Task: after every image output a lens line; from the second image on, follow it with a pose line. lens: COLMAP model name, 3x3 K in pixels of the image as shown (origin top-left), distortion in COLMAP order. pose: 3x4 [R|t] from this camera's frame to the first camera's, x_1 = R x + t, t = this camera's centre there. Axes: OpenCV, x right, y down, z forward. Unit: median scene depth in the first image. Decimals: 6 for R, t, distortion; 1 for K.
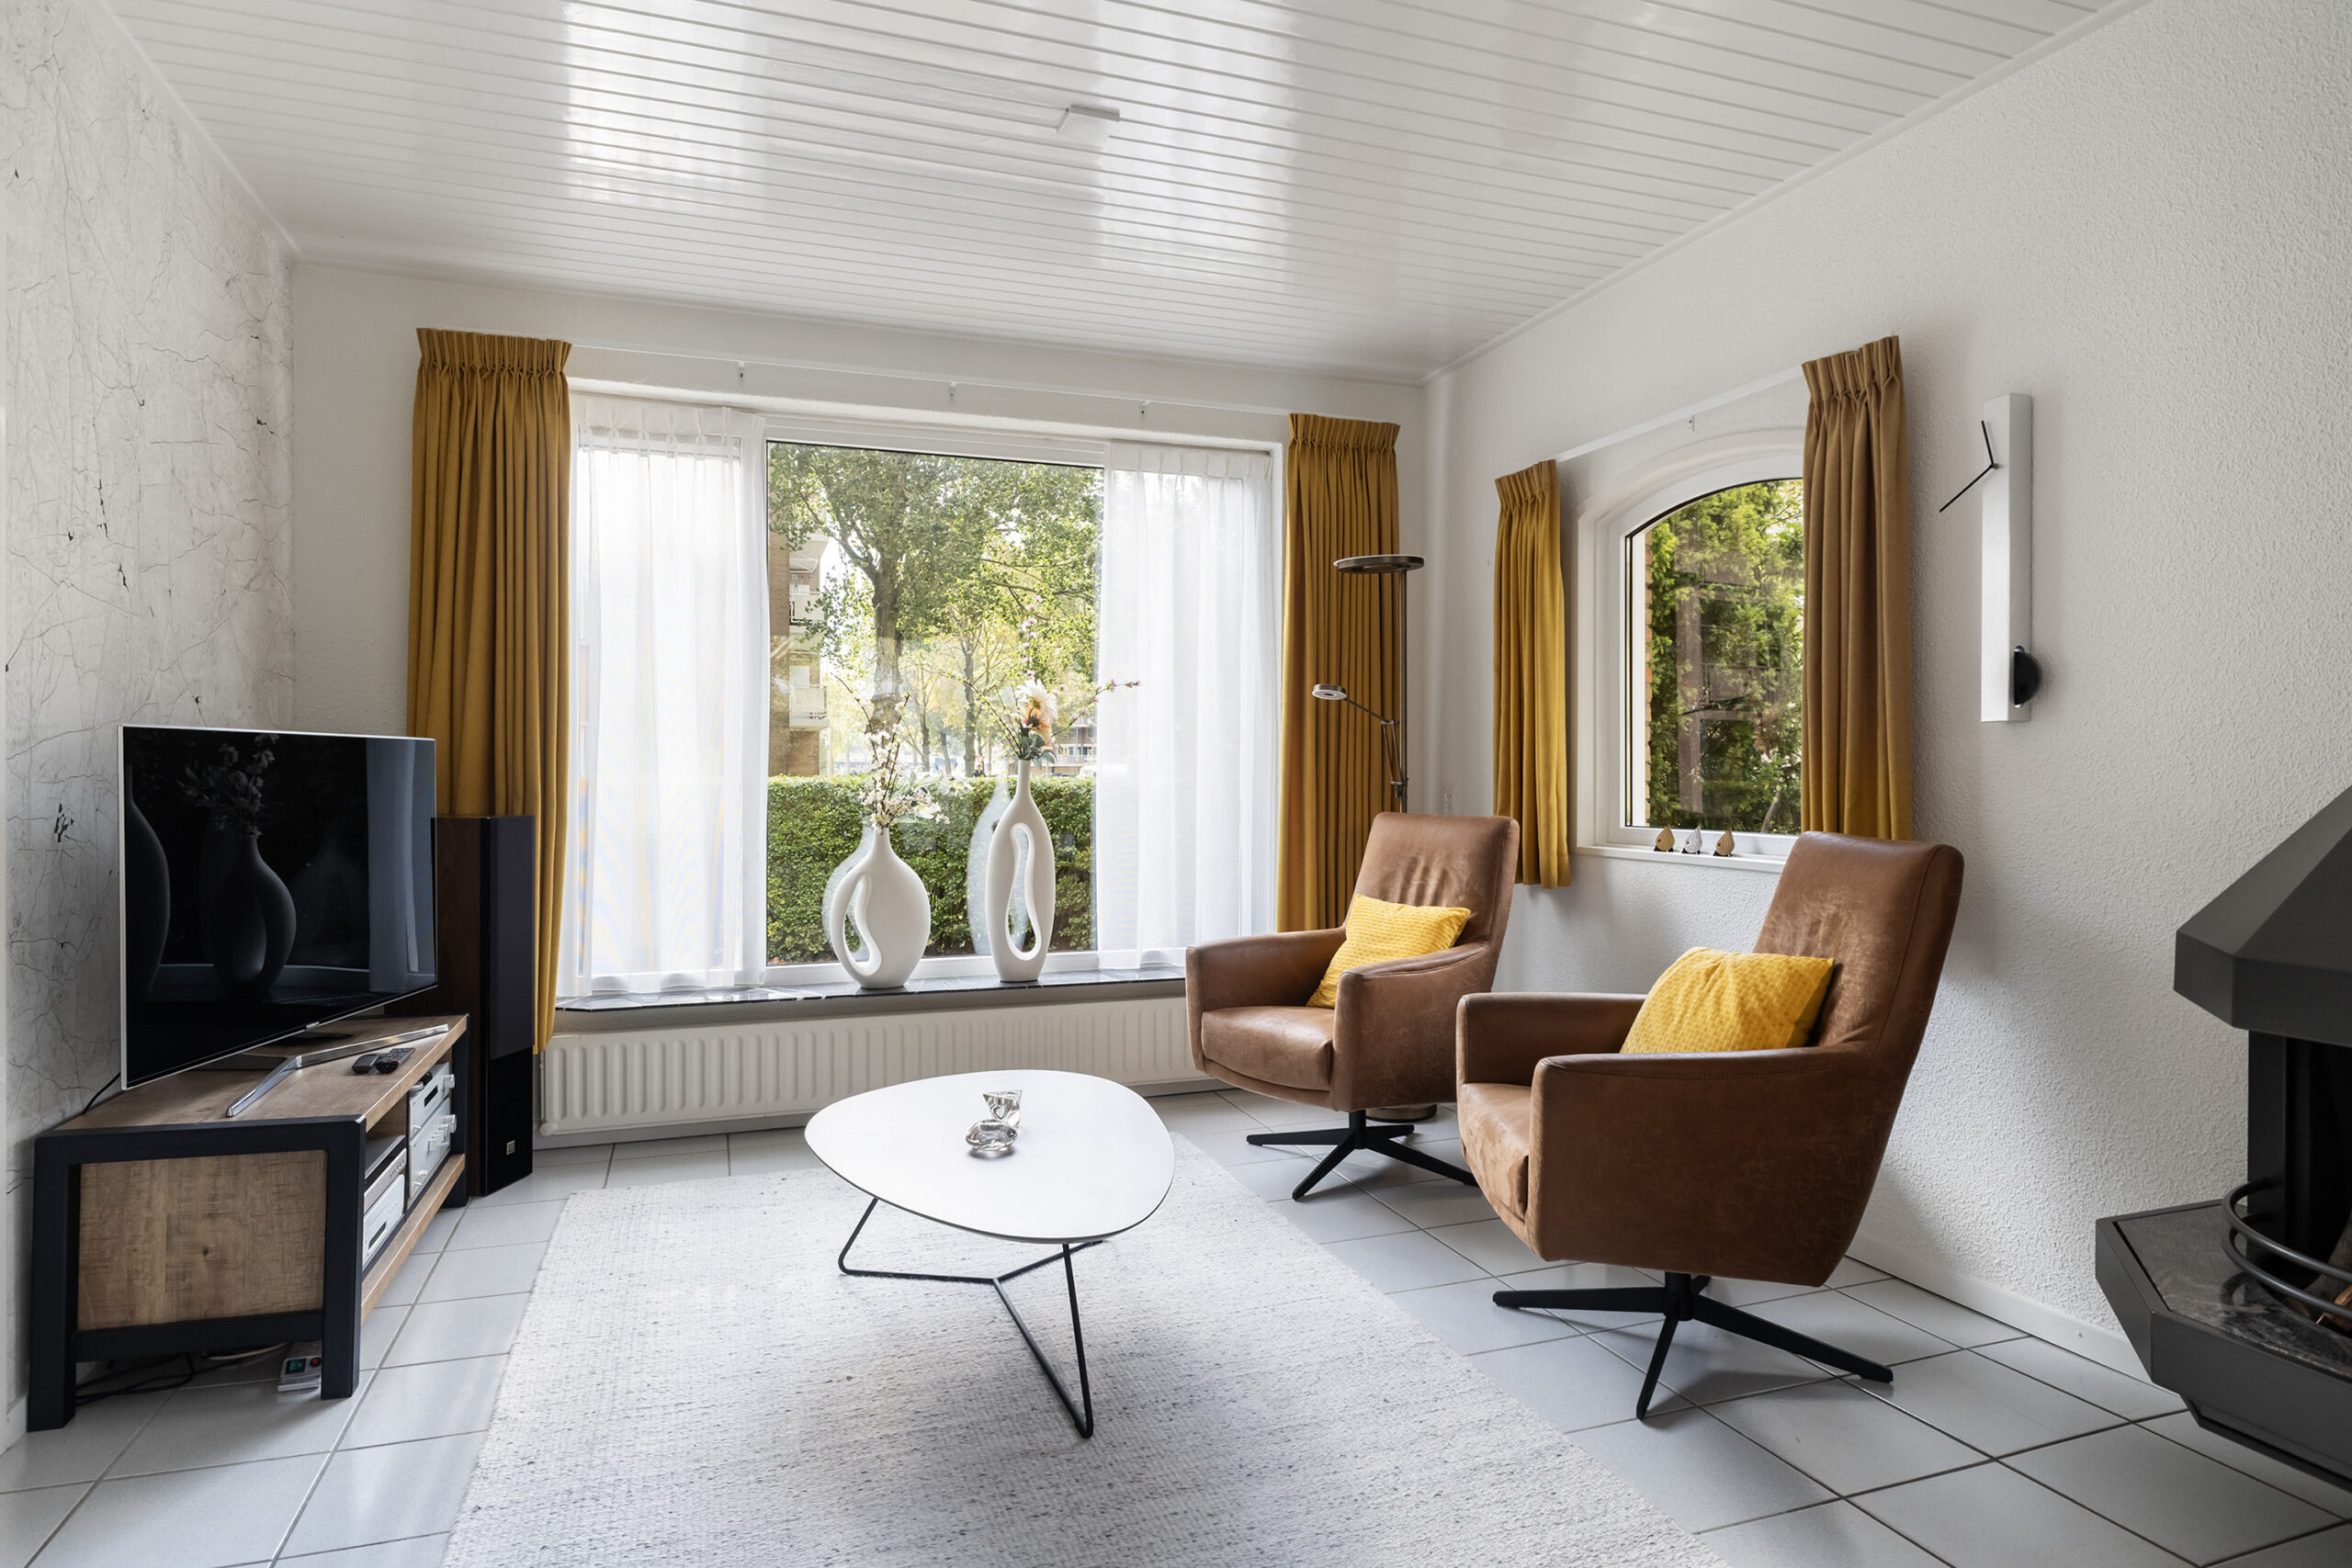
lens RADIAL K [[1314.2, 0, 1176.0], [0, 1314.2, 784.0], [0, 0, 1]] dist [0.000350, -0.002189]
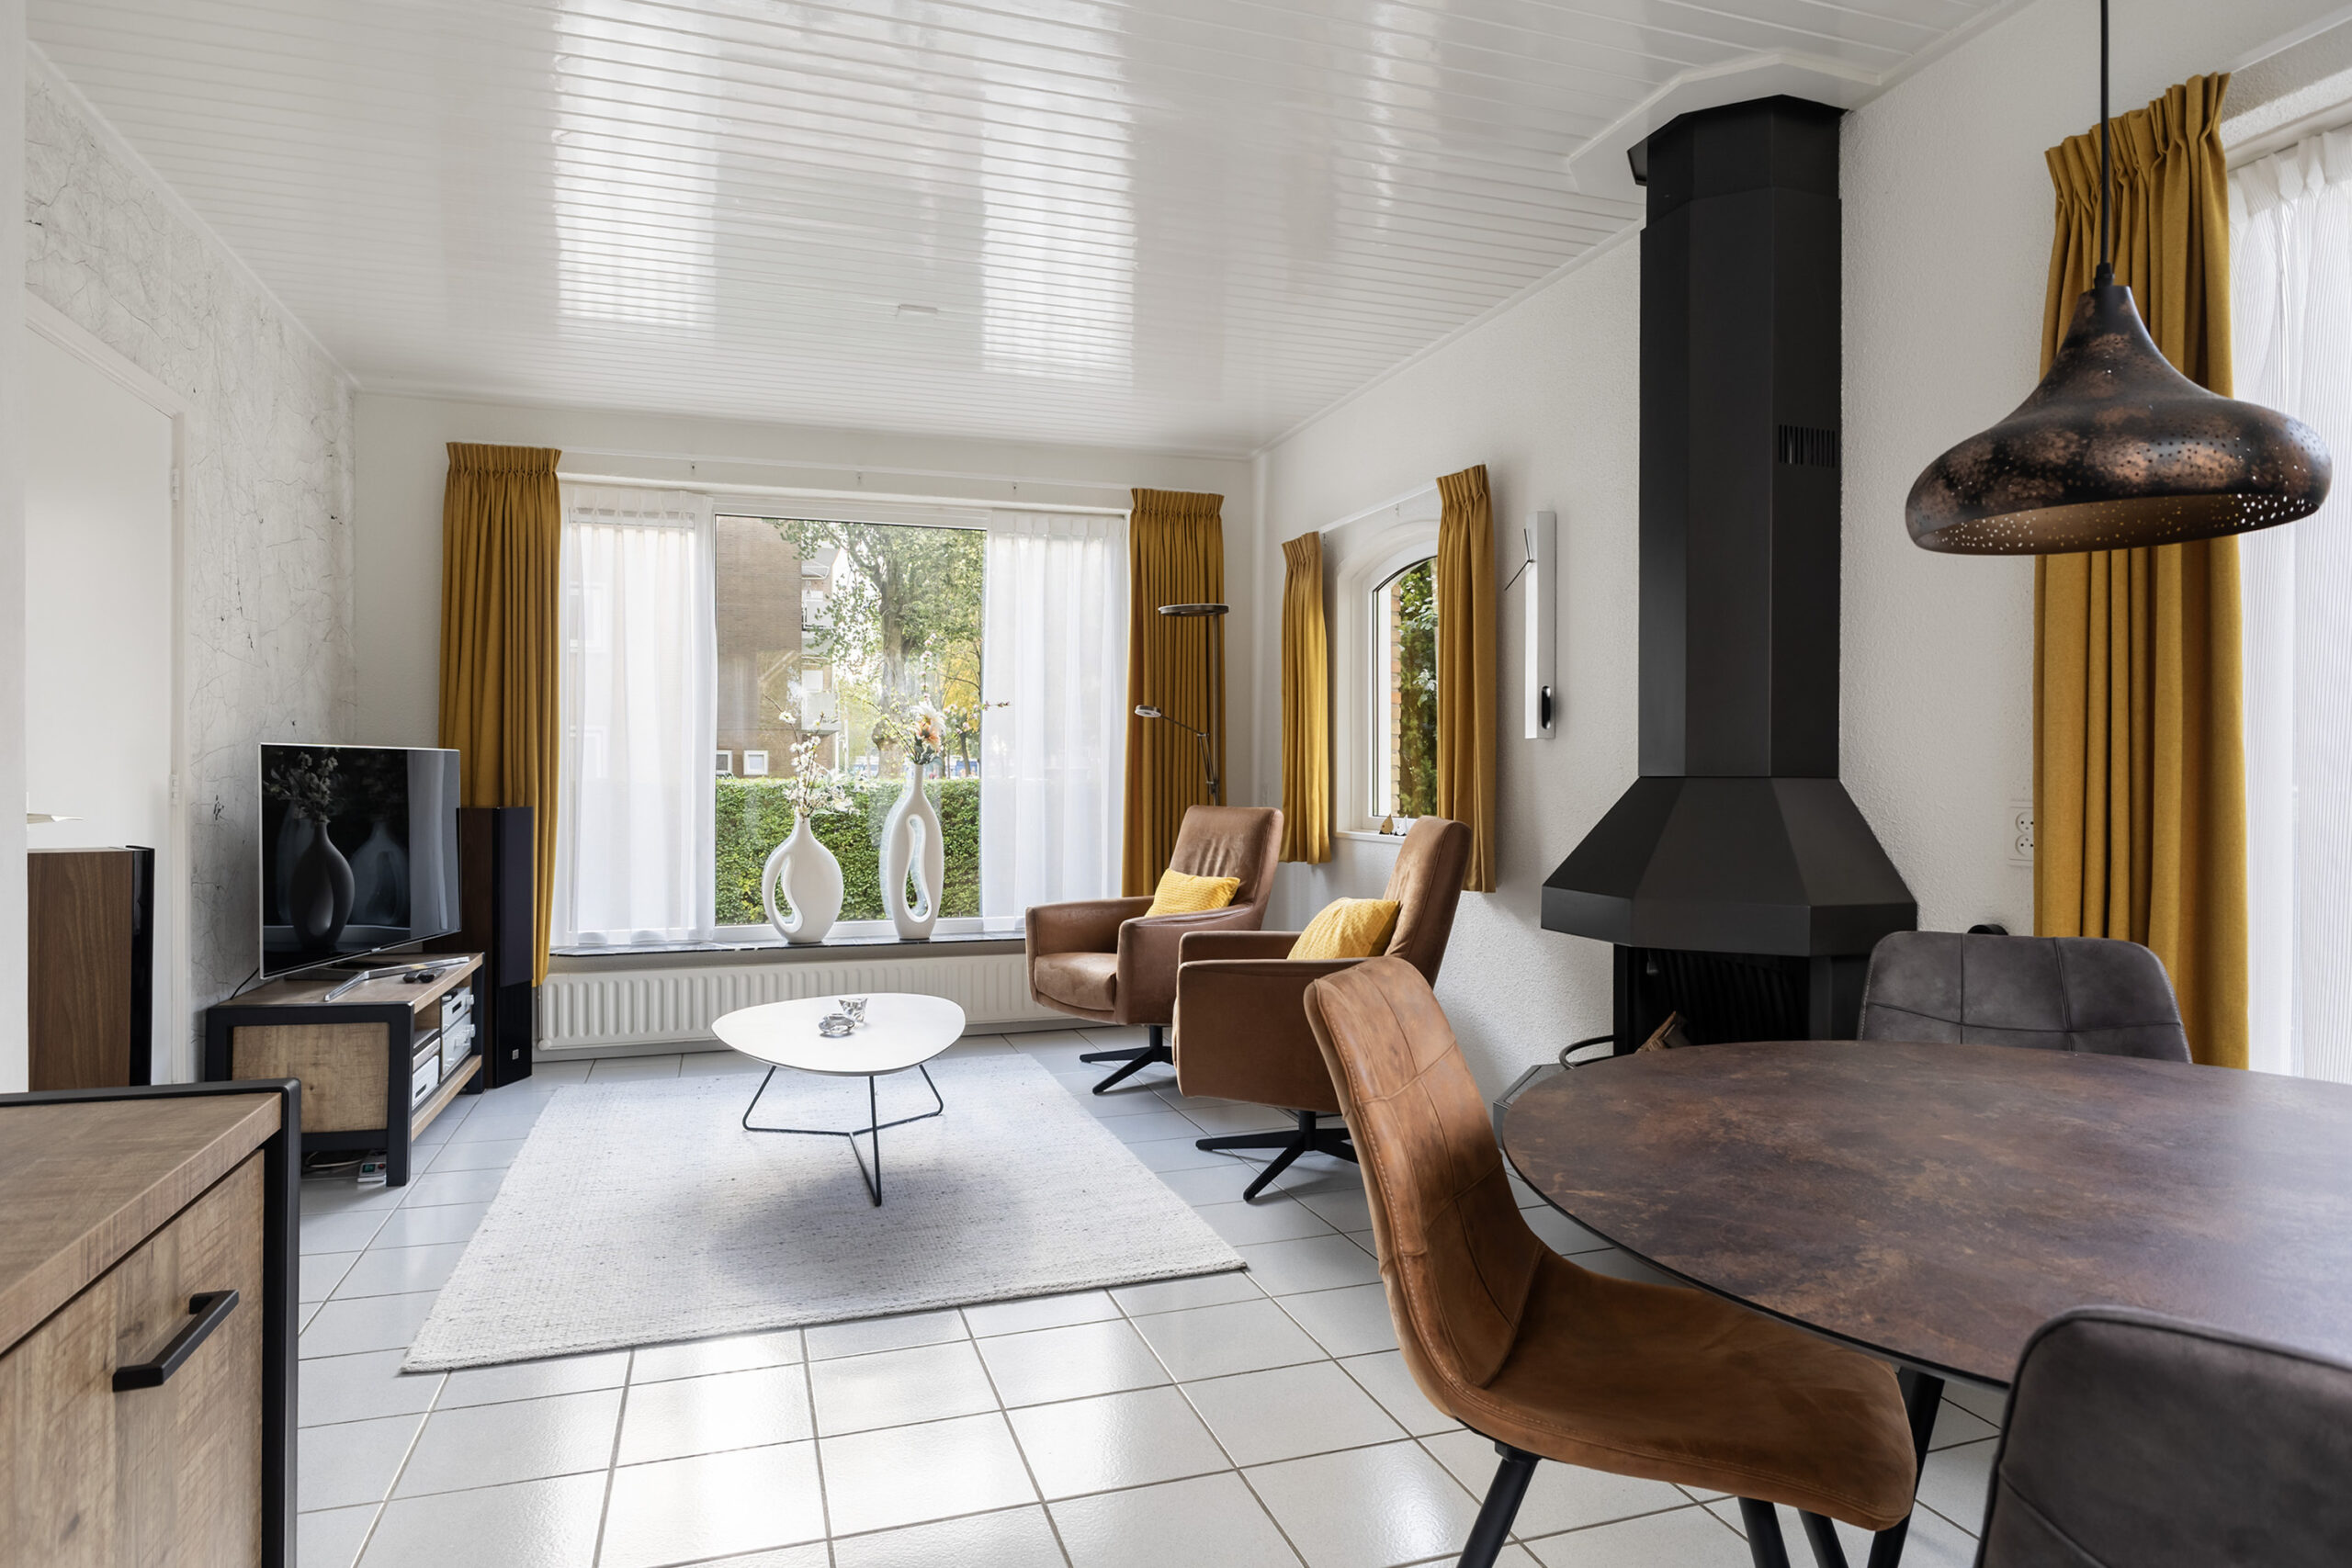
lens RADIAL K [[1338.8, 0, 1176.0], [0, 1338.8, 784.0], [0, 0, 1]] dist [-0.004719, 0.001217]
pose [[0.999771, -0.000778, -0.021365, 0.188035], [0.000734, 0.999998, -0.002058, 0.003972], [0.021366, 0.002042, 0.999770, -0.334260]]
